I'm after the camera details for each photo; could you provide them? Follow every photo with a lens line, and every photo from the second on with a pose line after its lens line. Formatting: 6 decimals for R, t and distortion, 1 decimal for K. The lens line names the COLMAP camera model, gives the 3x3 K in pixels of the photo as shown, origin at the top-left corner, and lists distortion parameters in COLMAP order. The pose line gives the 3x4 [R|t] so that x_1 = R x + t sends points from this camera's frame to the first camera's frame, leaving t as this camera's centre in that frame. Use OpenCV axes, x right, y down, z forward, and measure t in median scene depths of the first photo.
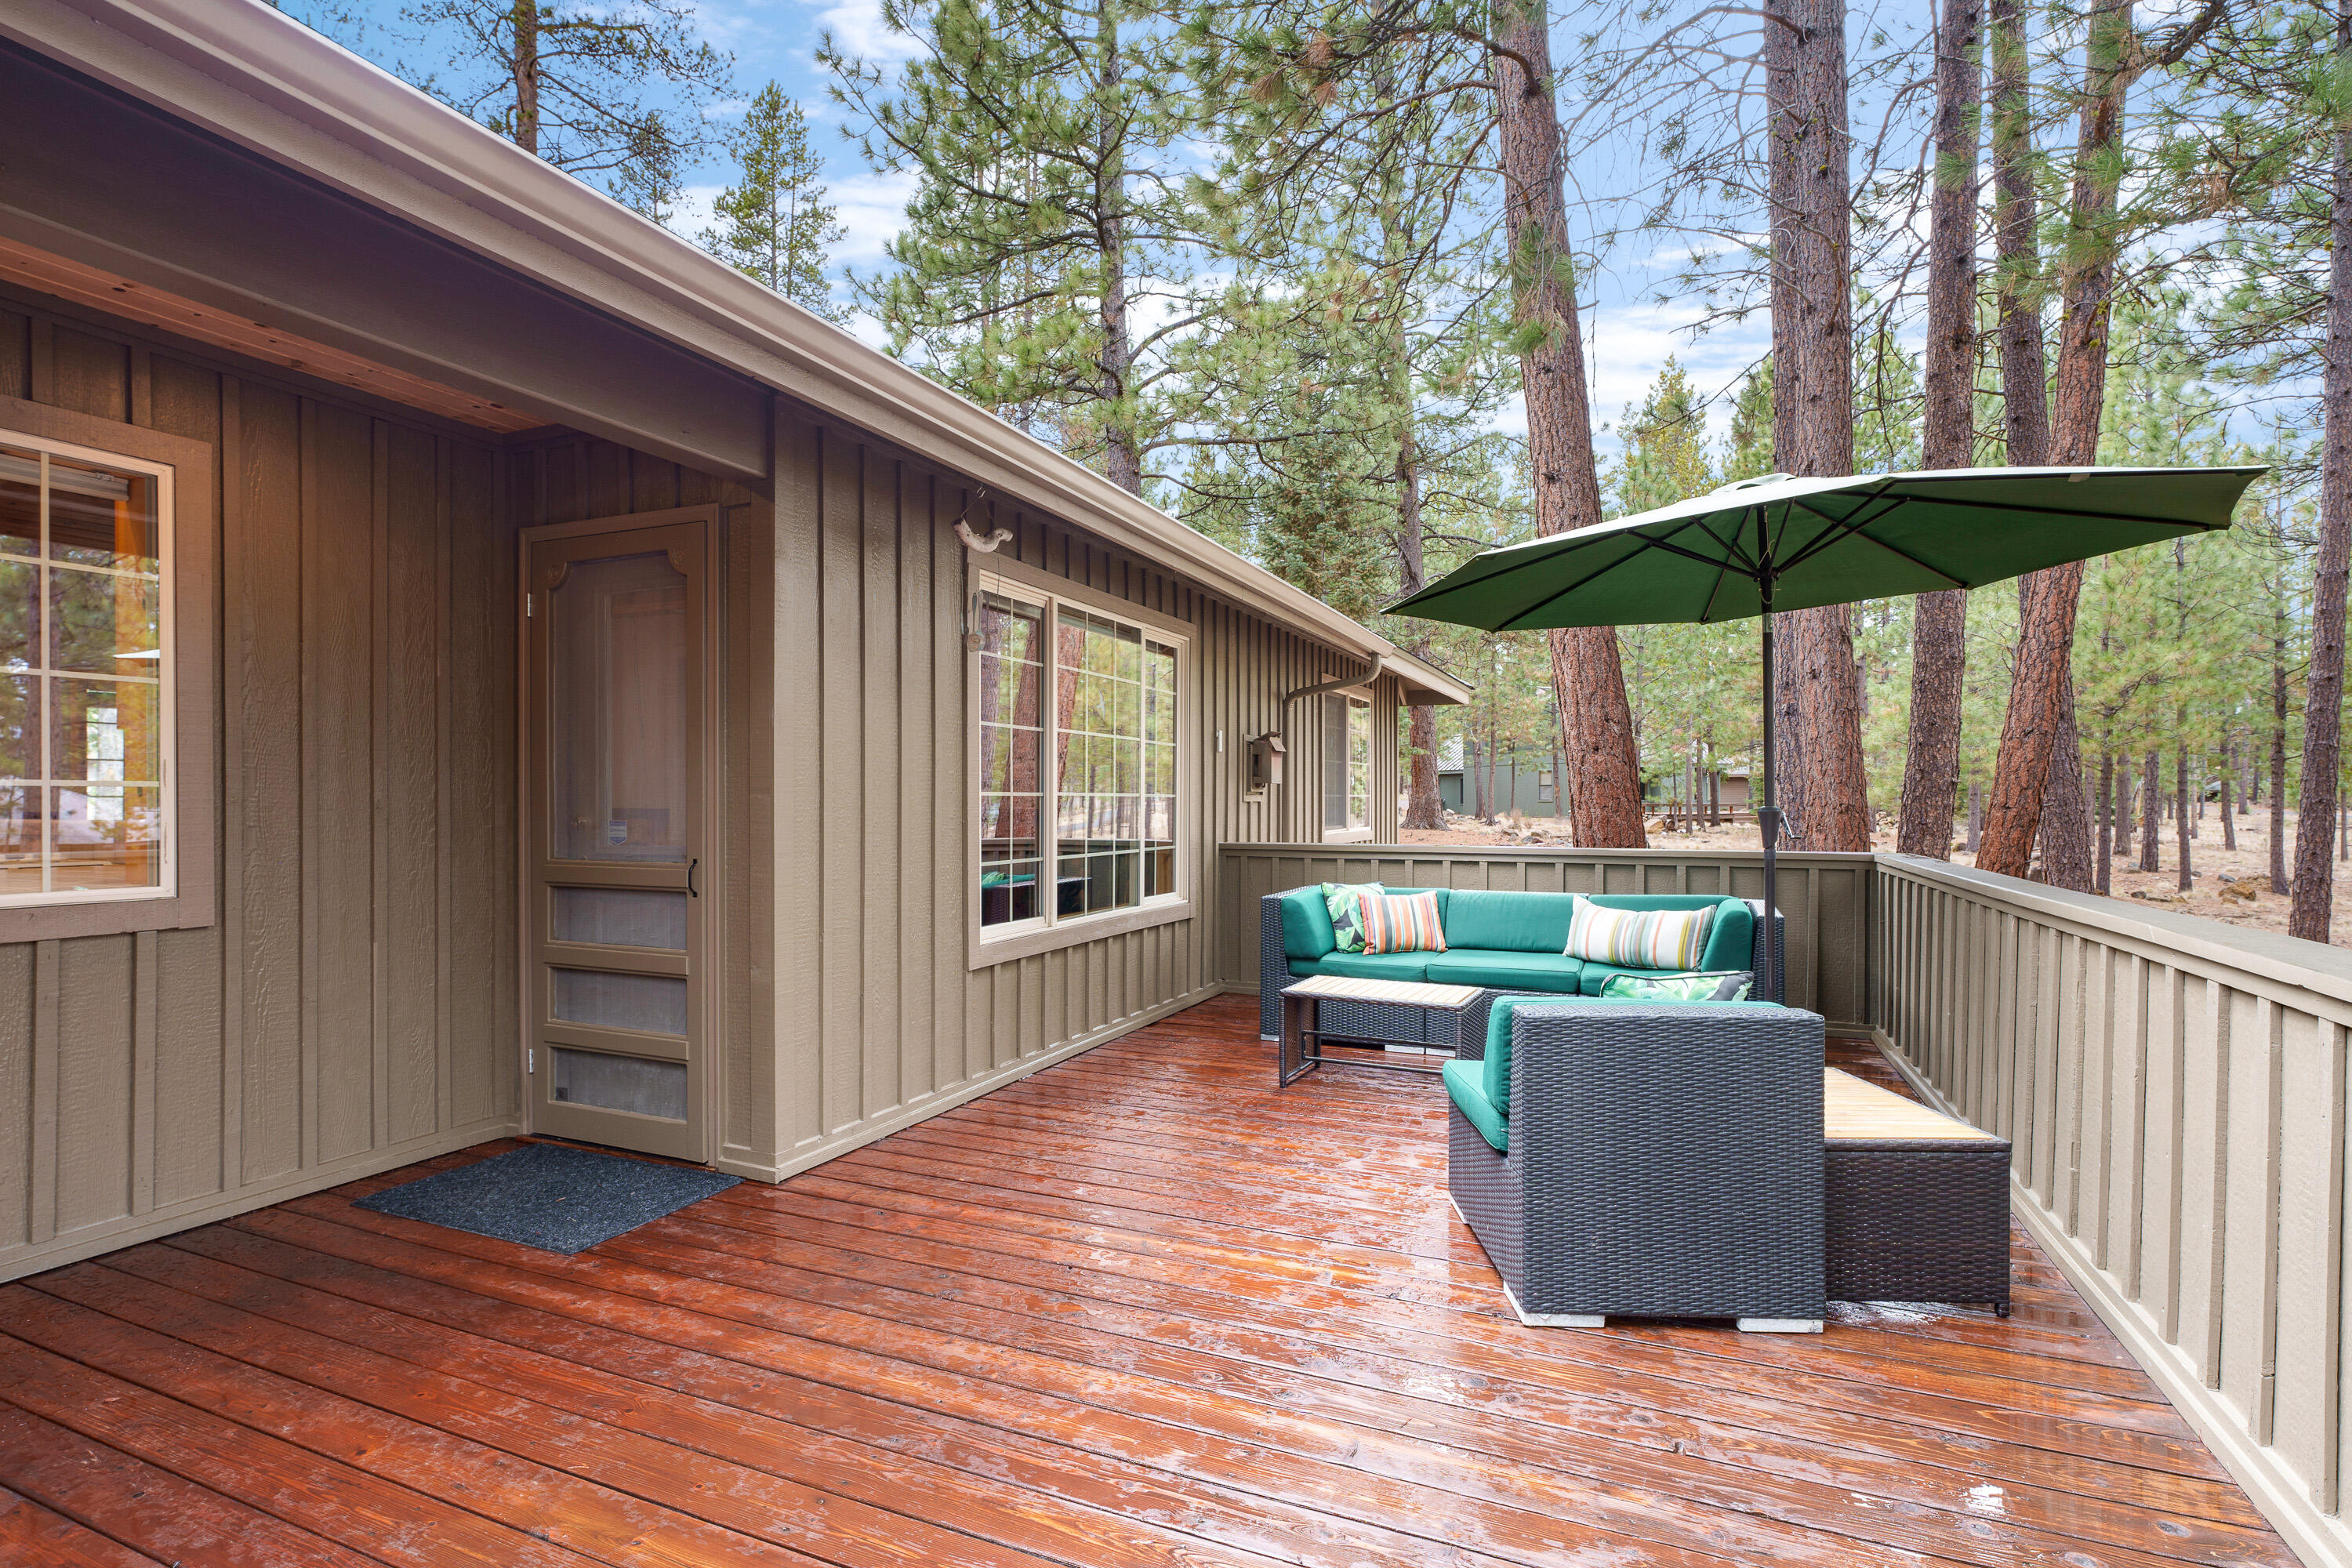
lens RADIAL K [[1094.9, 0, 1171.1], [0, 1094.9, 807.0], [0, 0, 1]] dist [-0.000752, 0.000137]
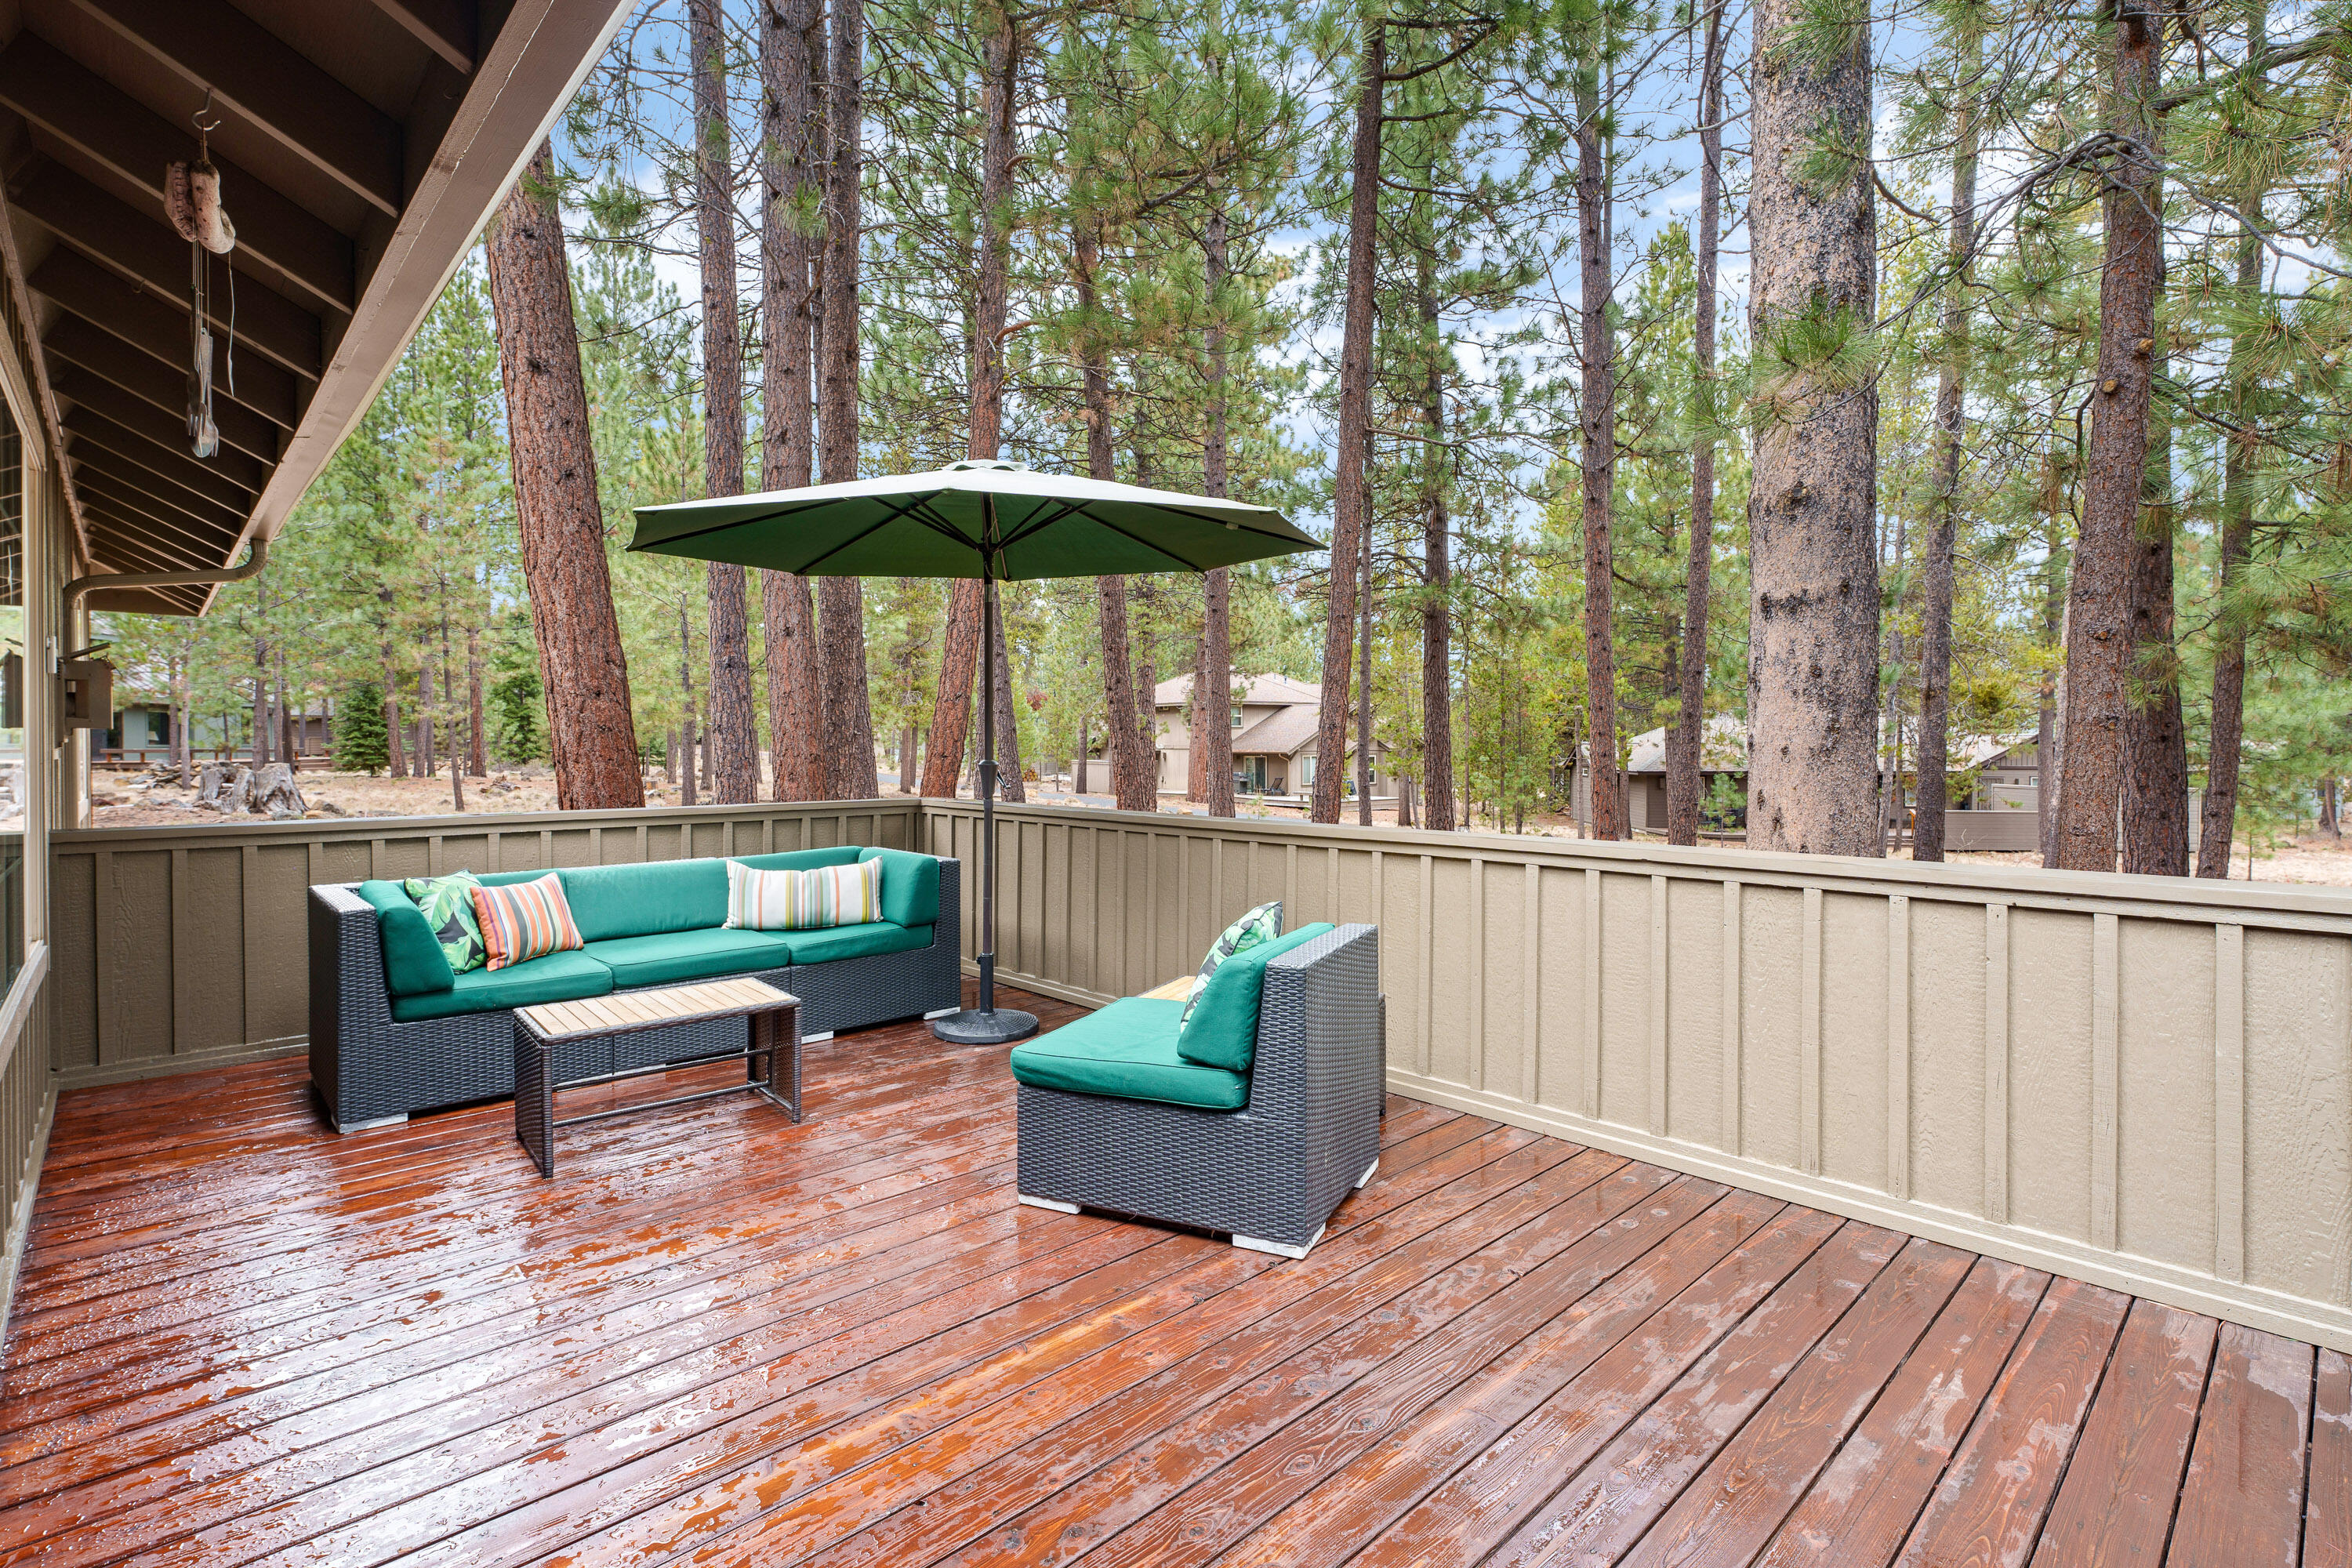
lens RADIAL K [[1094.9, 0, 1167.0], [0, 1094.9, 759.7], [0, 0, 1]] dist [-0.000752, 0.000137]
pose [[0.402275, -0.010730, 0.915456, -0.329922], [0.003931, 0.999942, 0.009993, -0.010691], [-0.915511, -0.000421, 0.402294, 0.327315]]
